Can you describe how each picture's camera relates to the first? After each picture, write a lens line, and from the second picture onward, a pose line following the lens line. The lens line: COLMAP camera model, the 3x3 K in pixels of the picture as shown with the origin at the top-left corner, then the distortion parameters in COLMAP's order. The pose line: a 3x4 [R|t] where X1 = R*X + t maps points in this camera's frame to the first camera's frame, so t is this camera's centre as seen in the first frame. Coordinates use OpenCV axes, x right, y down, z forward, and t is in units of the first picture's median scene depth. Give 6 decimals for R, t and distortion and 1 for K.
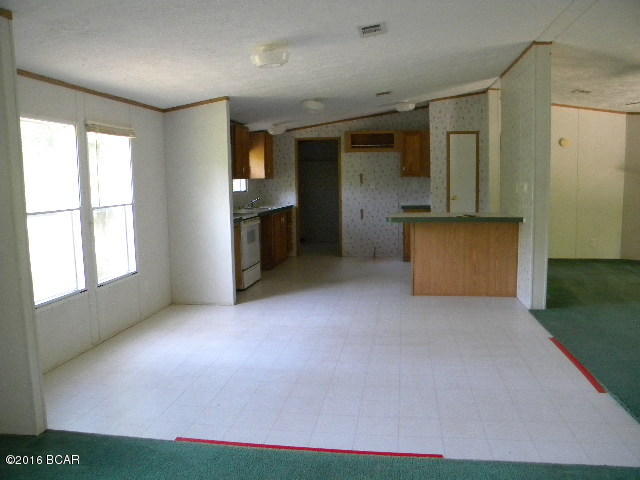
lens RADIAL K [[564.6, 0, 320.0], [0, 564.6, 239.9], [0, 0, 1]] dist [-0.077850, 0.019661]
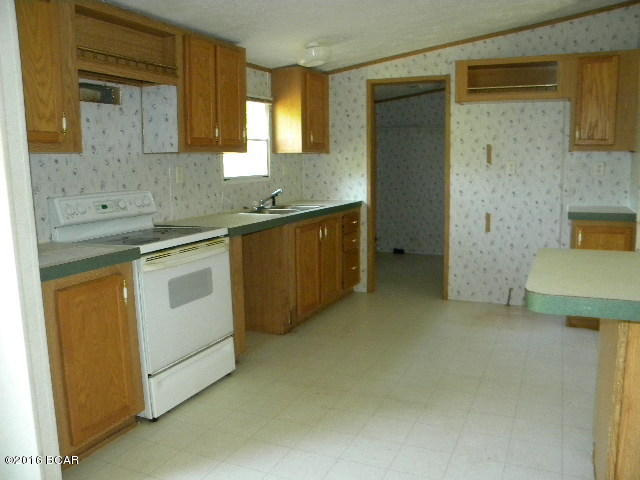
lens RADIAL K [[564.6, 0, 322.5], [0, 564.6, 234.5], [0, 0, 1]] dist [-0.077850, 0.019661]
pose [[0.966240, 0.036794, -0.255004, 0.059524], [-0.030172, 0.999099, 0.029832, -0.045573], [0.255872, -0.021131, 0.966480, 0.460001]]
